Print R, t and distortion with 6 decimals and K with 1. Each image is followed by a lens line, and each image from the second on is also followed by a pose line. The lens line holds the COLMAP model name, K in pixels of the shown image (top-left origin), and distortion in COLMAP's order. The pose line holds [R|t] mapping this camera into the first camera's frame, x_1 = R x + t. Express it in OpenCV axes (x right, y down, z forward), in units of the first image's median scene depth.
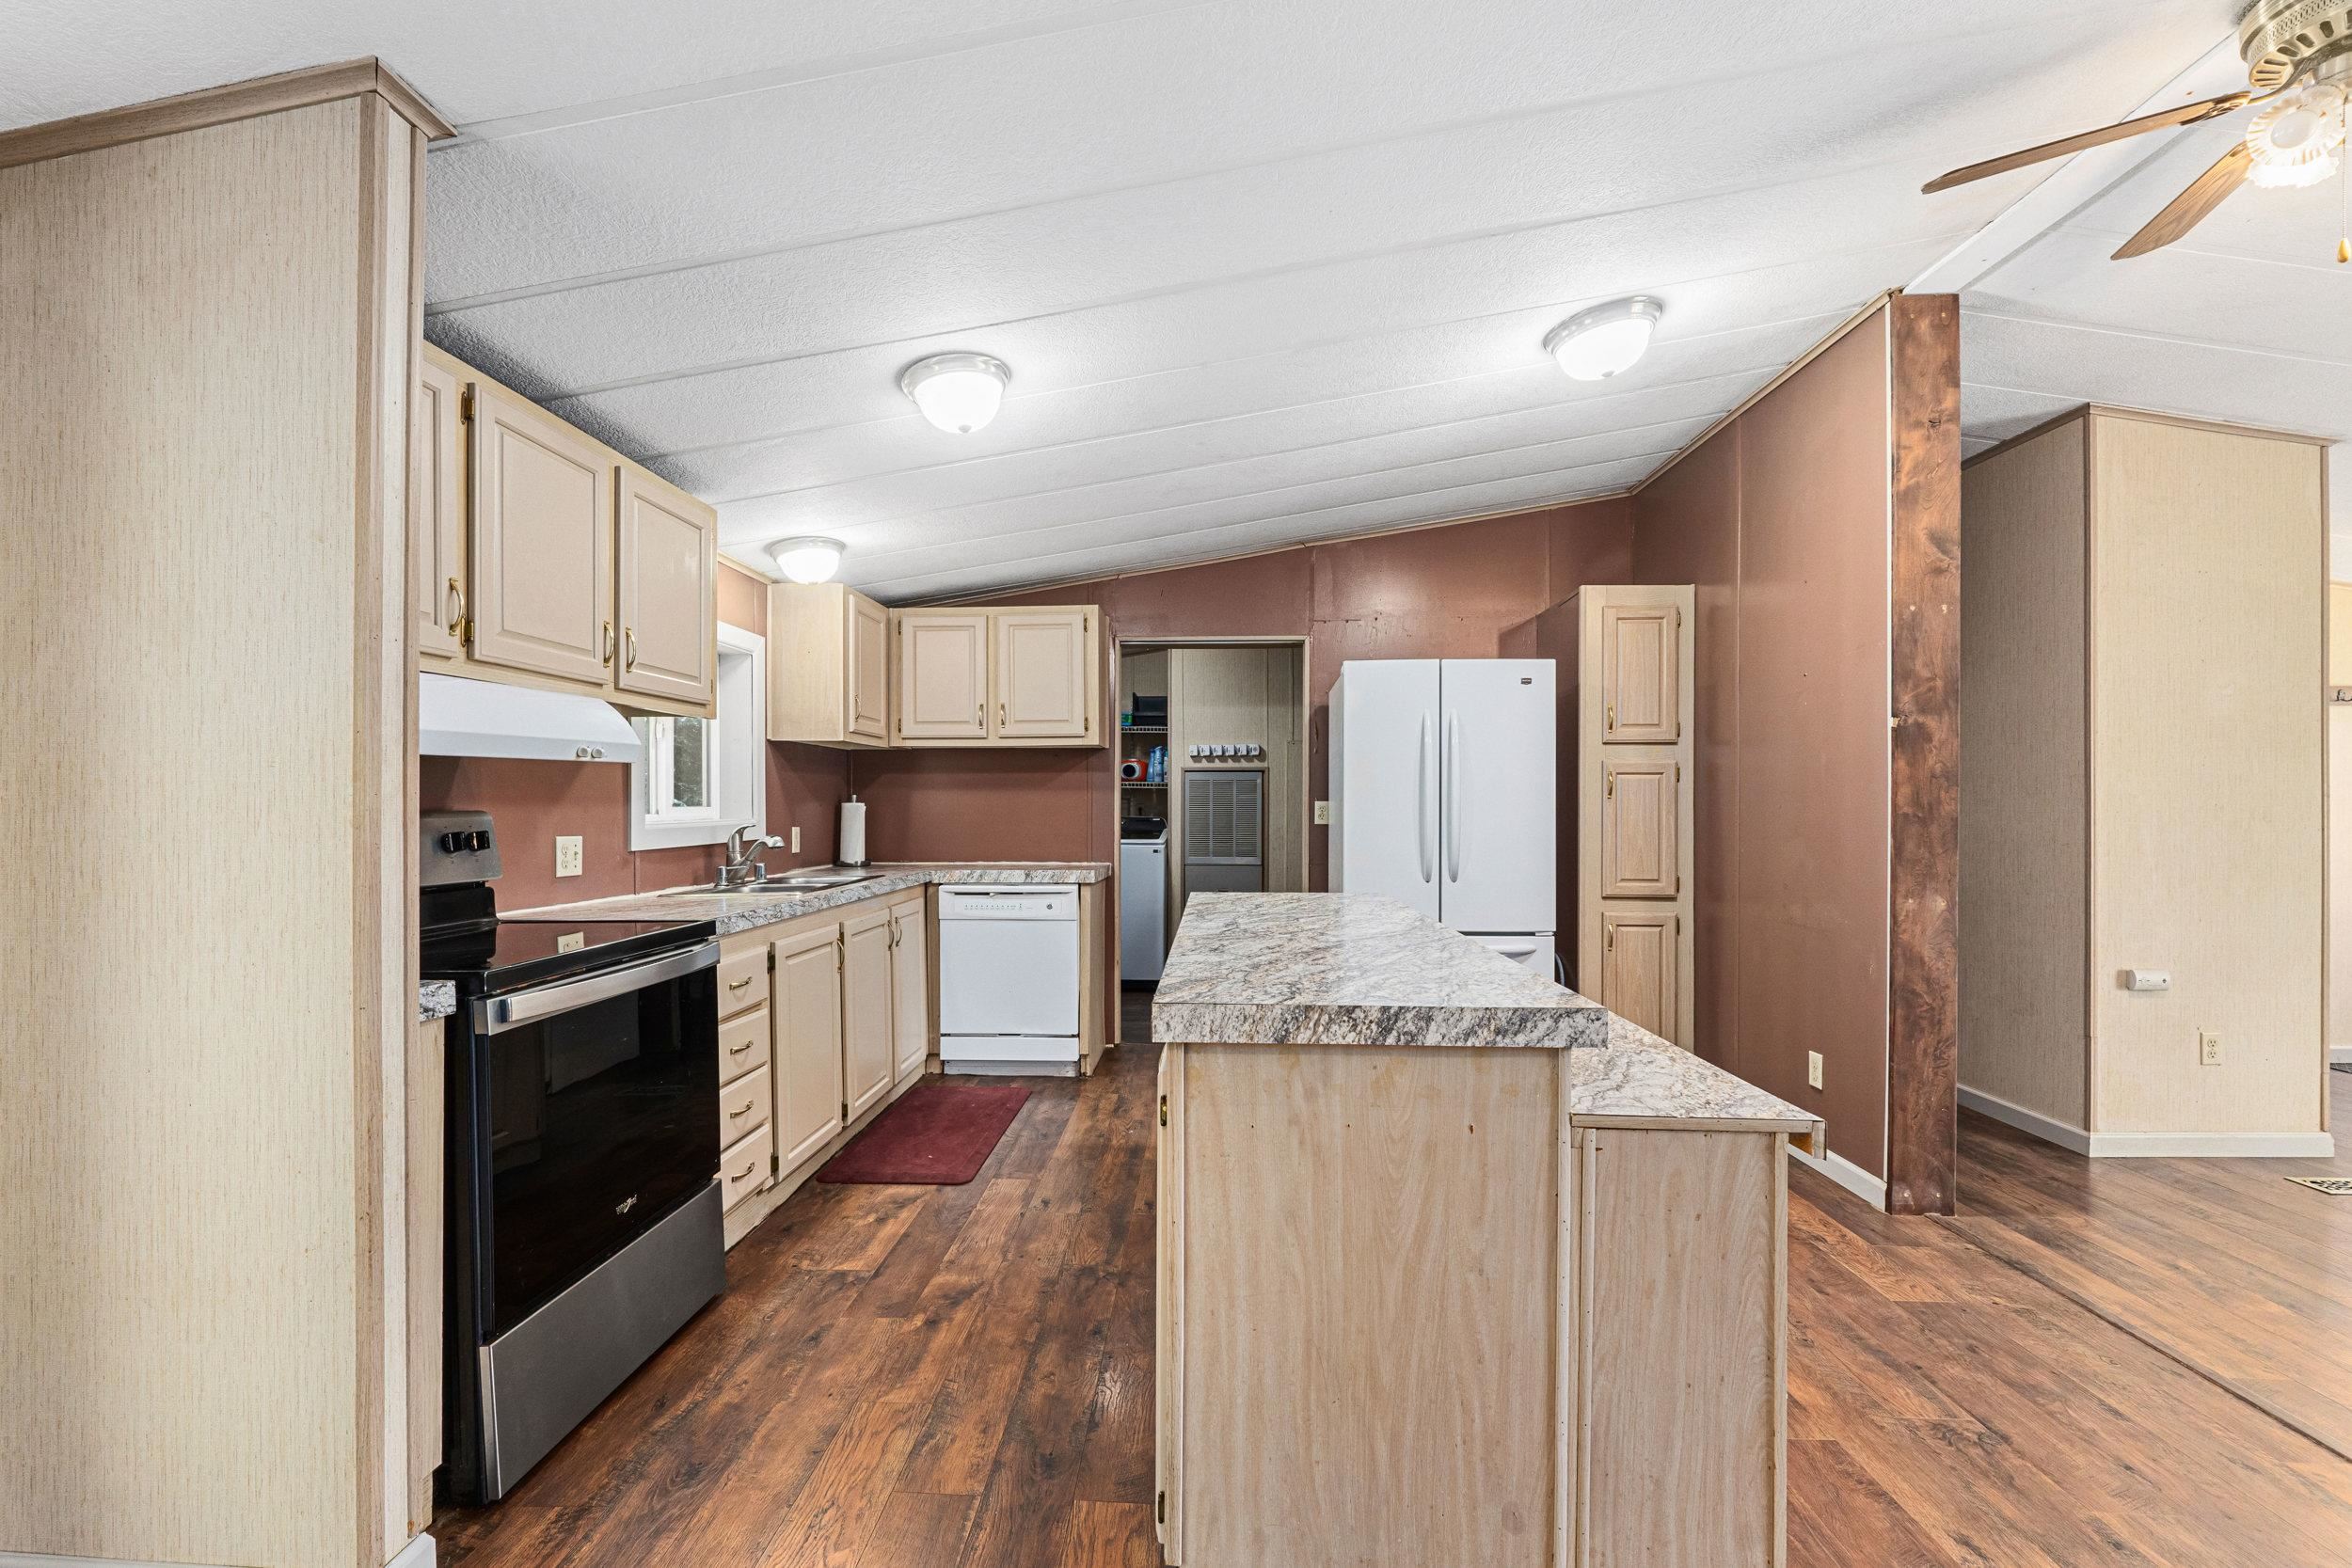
lens RADIAL K [[1003.3, 0, 1184.7], [0, 1003.3, 802.4], [0, 0, 1]] dist [-0.008001, -0.000408]
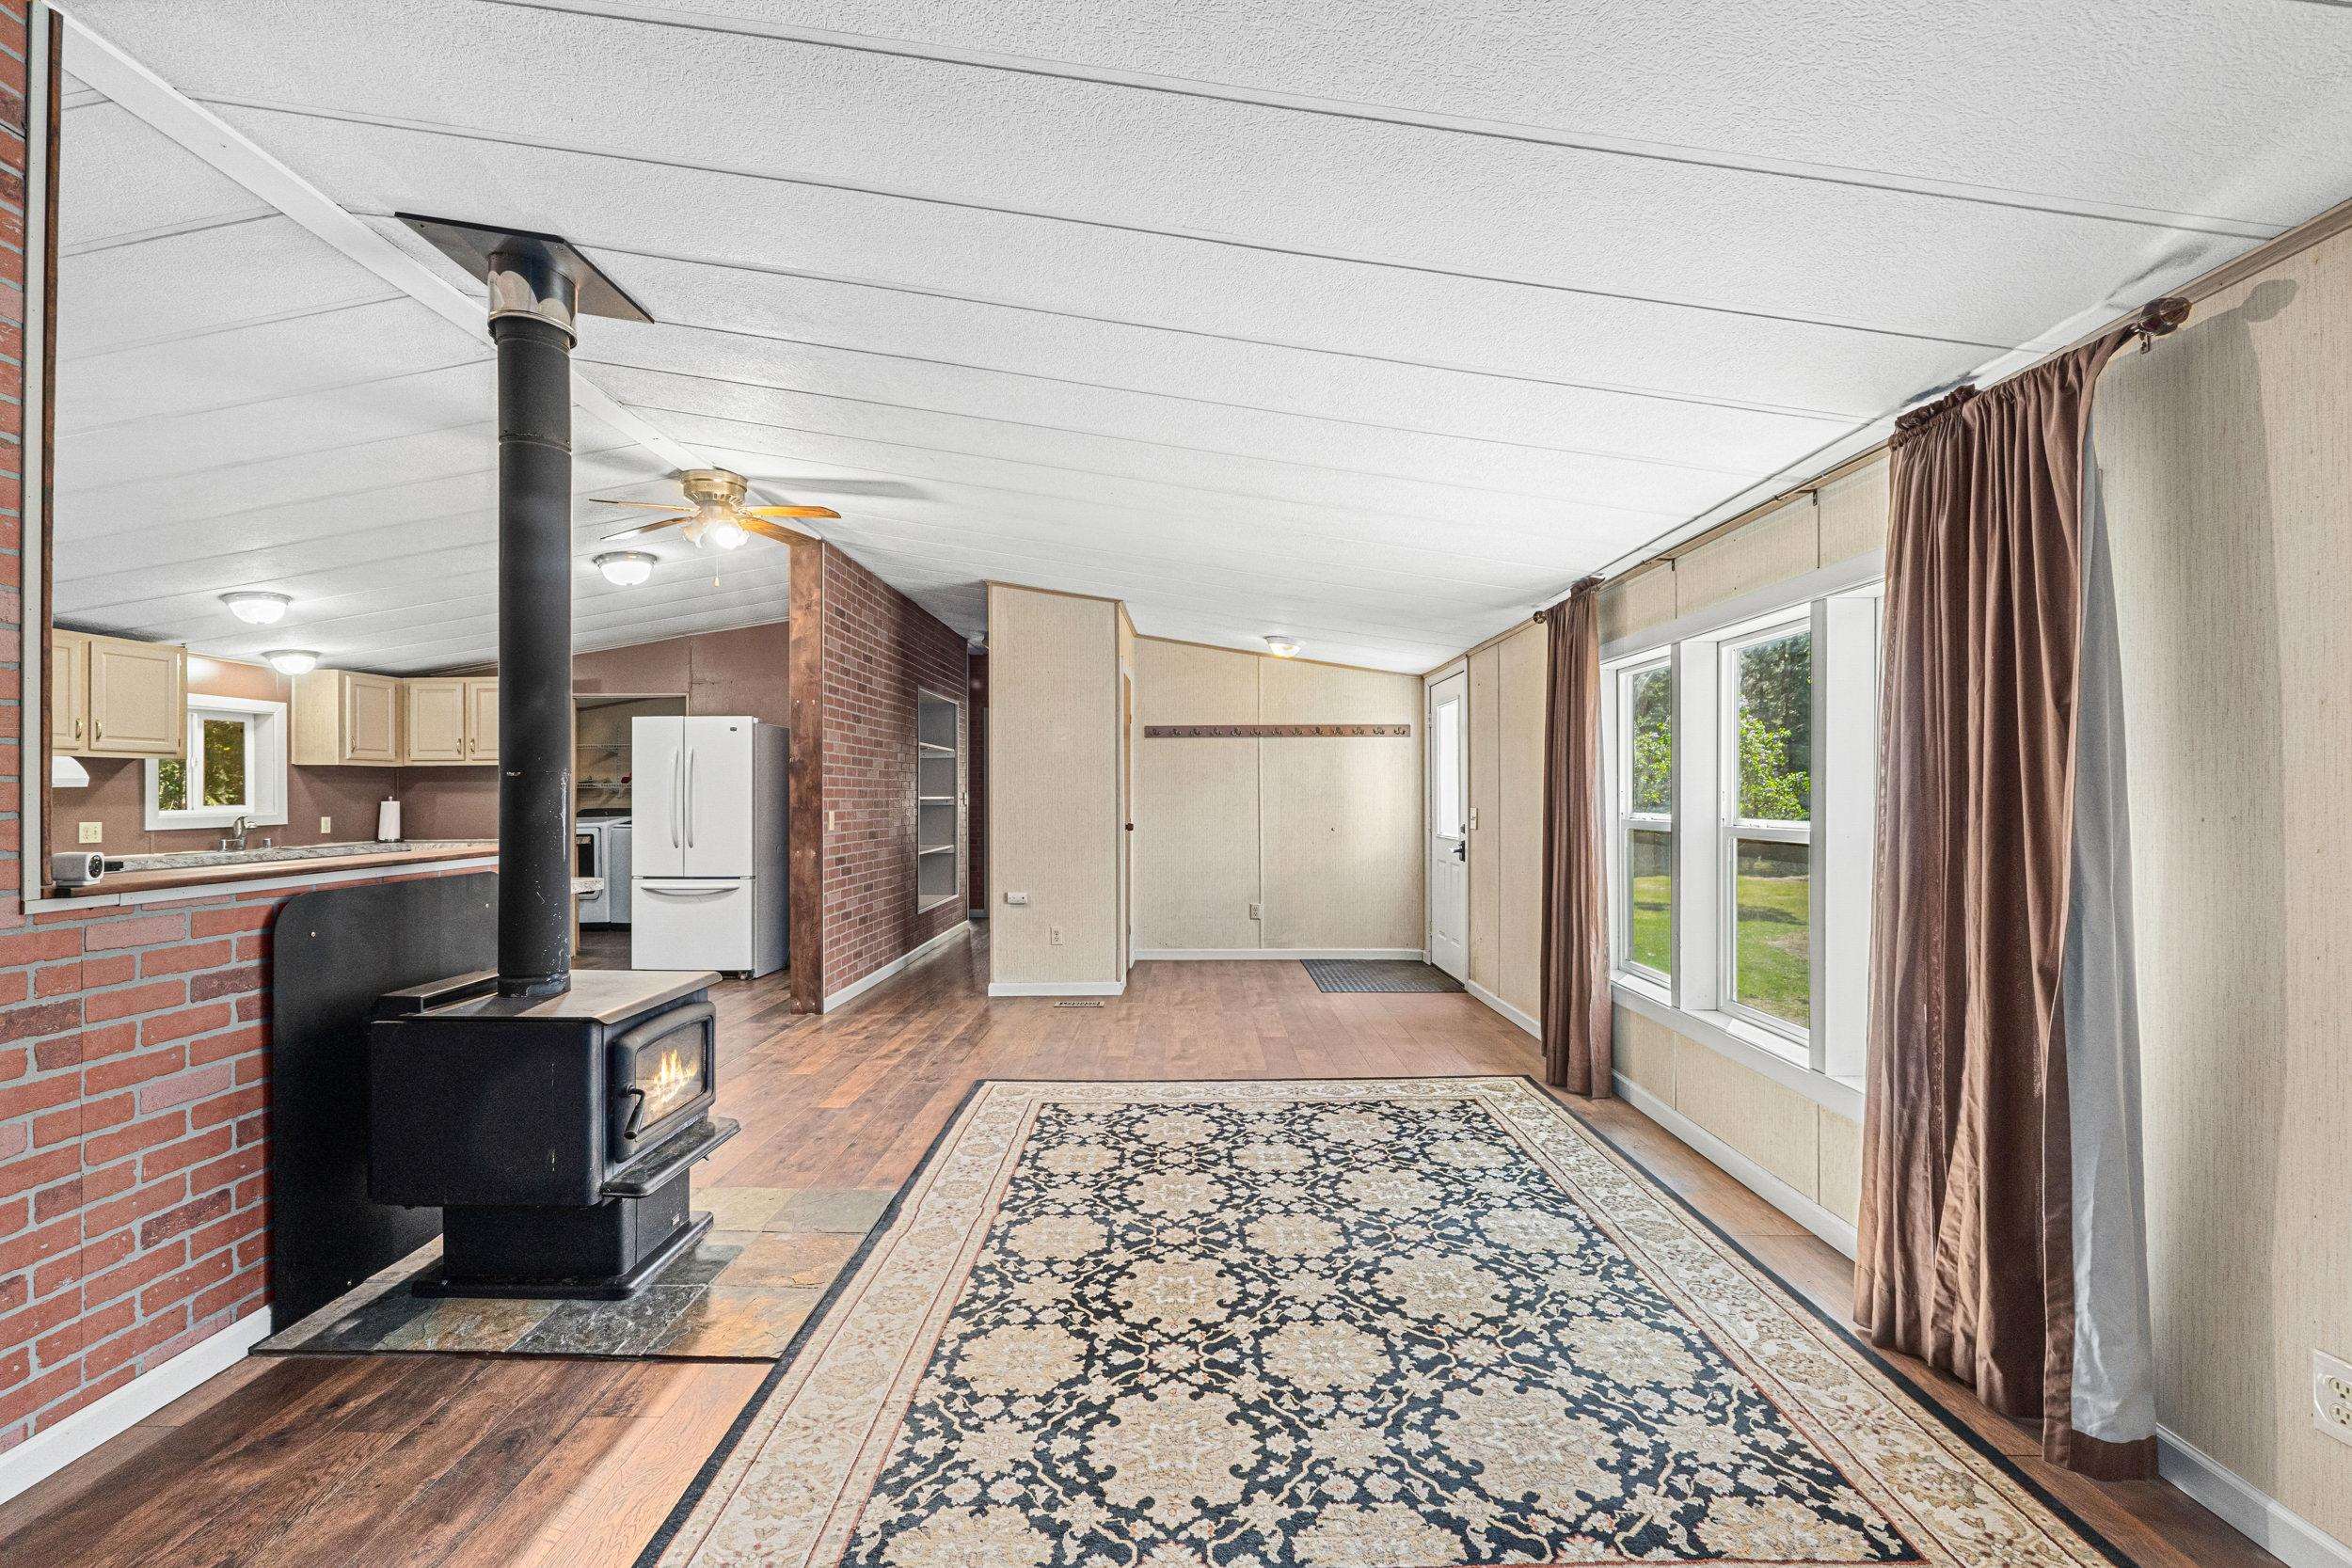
lens RADIAL K [[1003.3, 0, 1168.1], [0, 1003.3, 789.7], [0, 0, 1]] dist [-0.008001, -0.000408]
pose [[0.999645, -0.004452, 0.026275, 1.075065], [0.004490, 0.999989, -0.001397, -0.013286], [-0.026269, 0.001515, 0.999654, -0.746167]]
